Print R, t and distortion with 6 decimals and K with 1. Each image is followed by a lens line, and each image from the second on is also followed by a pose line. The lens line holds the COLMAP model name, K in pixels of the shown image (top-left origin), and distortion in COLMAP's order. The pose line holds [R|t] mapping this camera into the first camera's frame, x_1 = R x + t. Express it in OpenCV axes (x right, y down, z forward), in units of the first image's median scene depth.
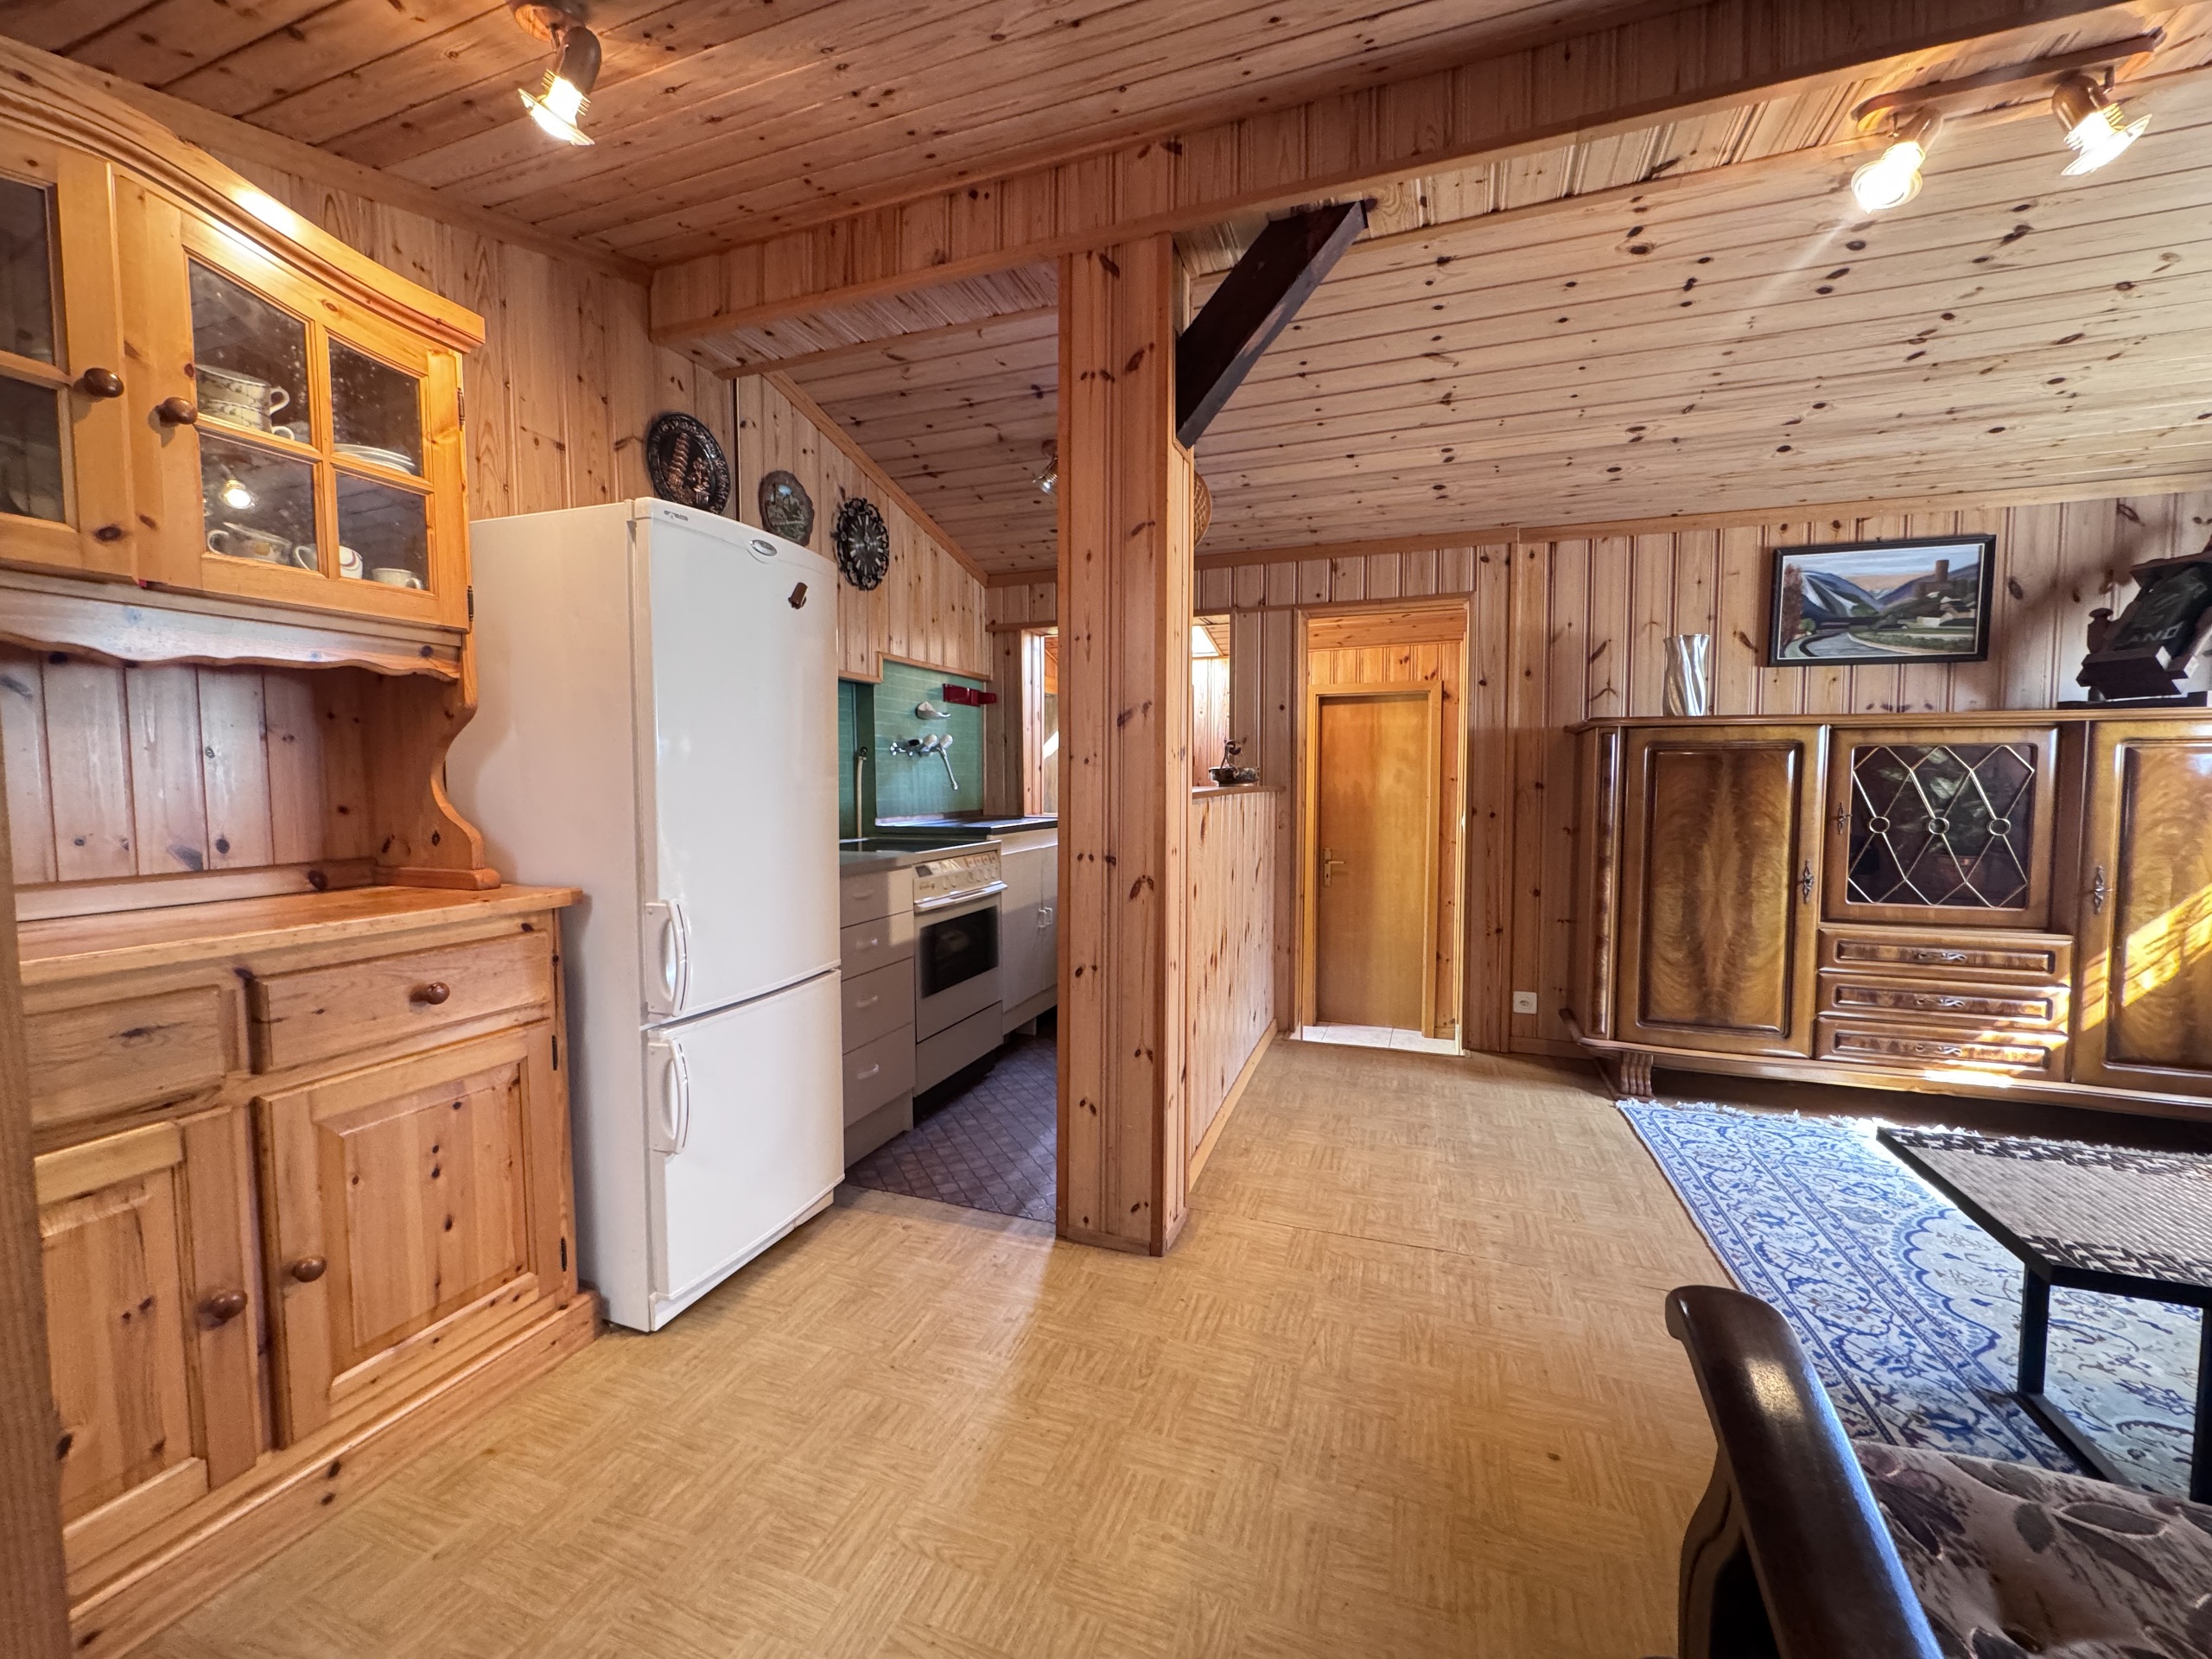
lens RADIAL K [[882.8, 0, 1106.0], [0, 882.8, 829.5], [0, 0, 1]] dist [-0.006302, 0.000699]
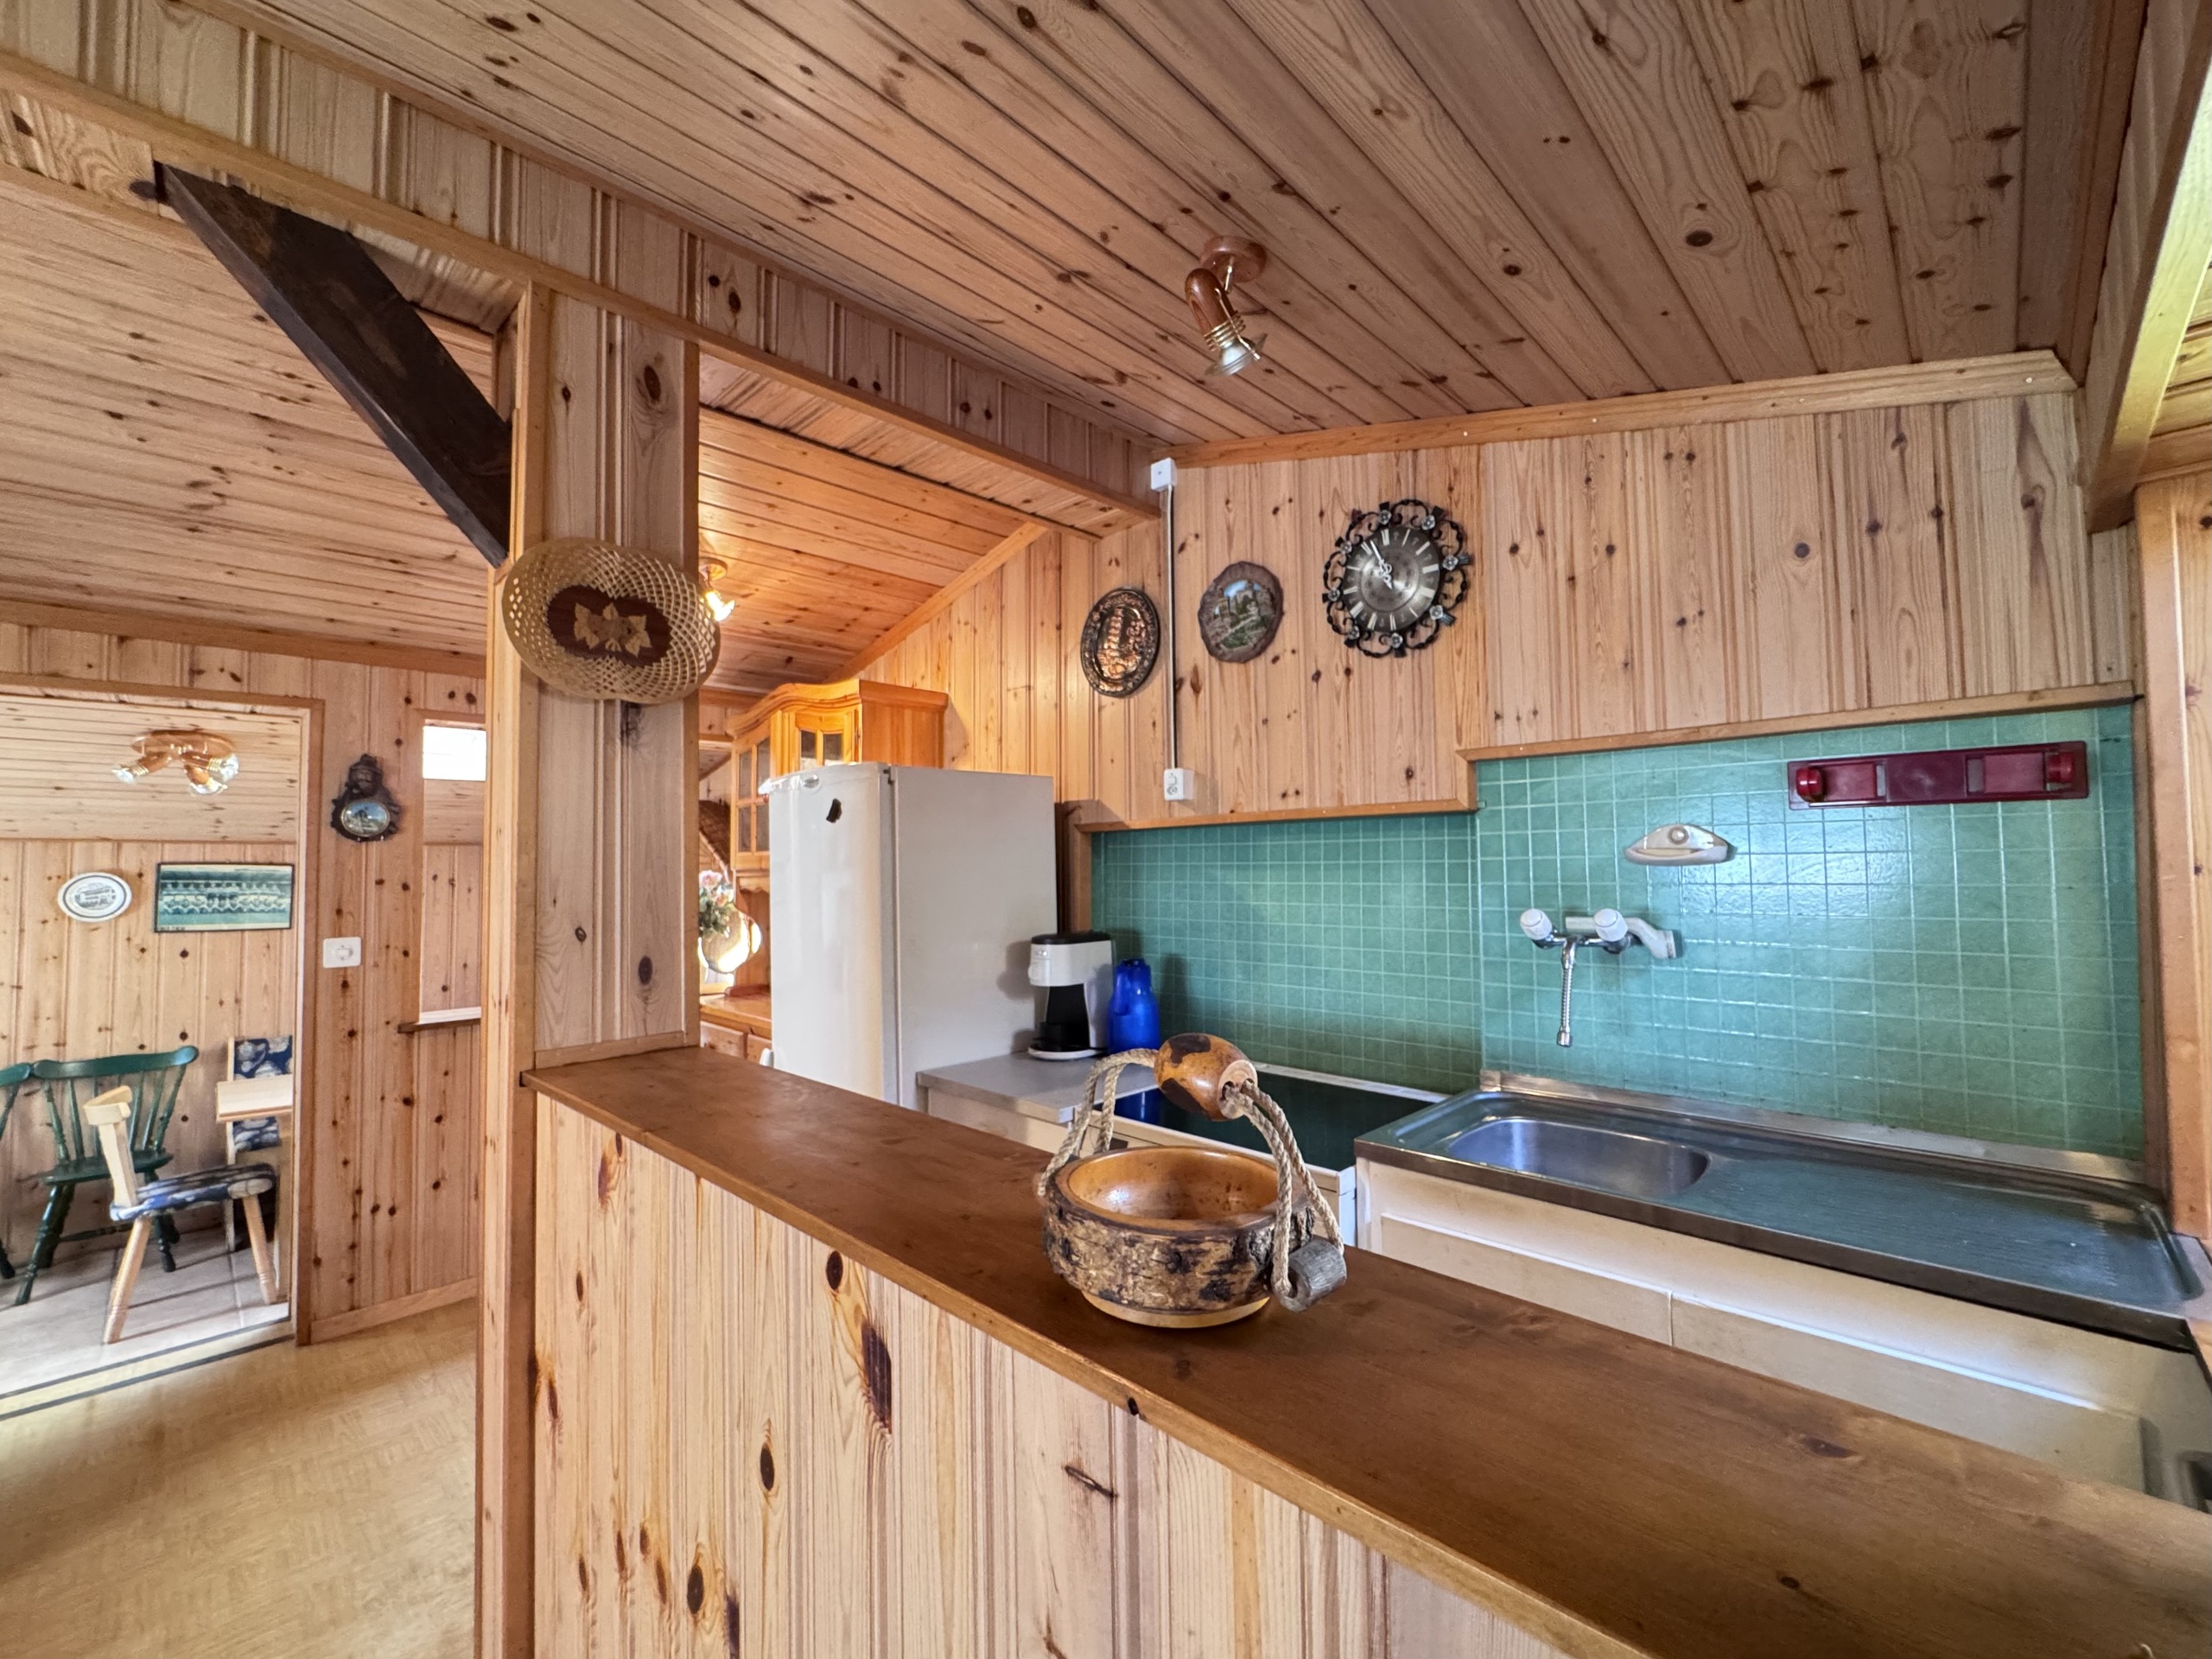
lens RADIAL K [[882.8, 0, 1106.0], [0, 882.8, 829.5], [0, 0, 1]] dist [-0.006302, 0.000699]
pose [[-0.405763, -0.025890, -0.913612, 0.341582], [-0.040655, 0.999121, -0.010257, -0.155005], [0.913074, 0.032981, -0.406458, 1.131834]]
